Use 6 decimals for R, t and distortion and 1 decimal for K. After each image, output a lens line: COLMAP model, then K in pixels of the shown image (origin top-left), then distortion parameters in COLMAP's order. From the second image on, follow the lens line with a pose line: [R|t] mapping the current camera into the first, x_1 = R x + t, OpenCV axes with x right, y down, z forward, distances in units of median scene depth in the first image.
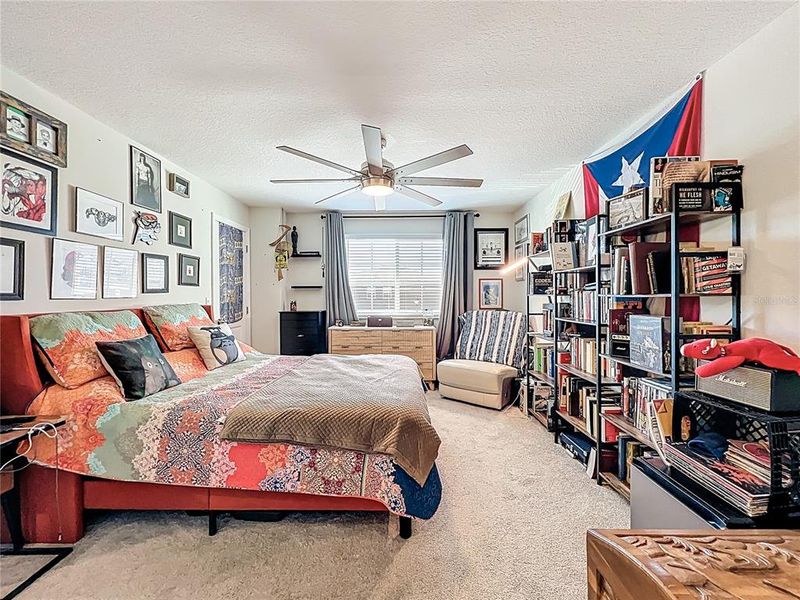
lens RADIAL K [[323.2, 0, 402.0], [0, 323.2, 294.7], [0, 0, 1]] dist [-0.000334, -0.000205]
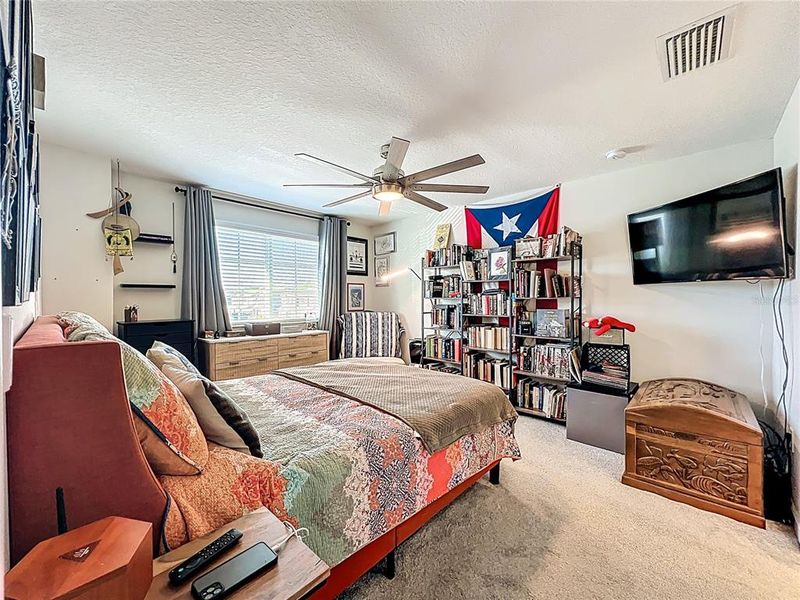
lens RADIAL K [[323.2, 0, 398.8], [0, 323.2, 298.2], [0, 0, 1]] dist [-0.000334, -0.000205]
pose [[0.674629, 0.001301, 0.738156, -0.802645], [-0.000889, 0.999999, -0.000950, 0.004341], [-0.738157, -0.000015, 0.674629, 0.273294]]
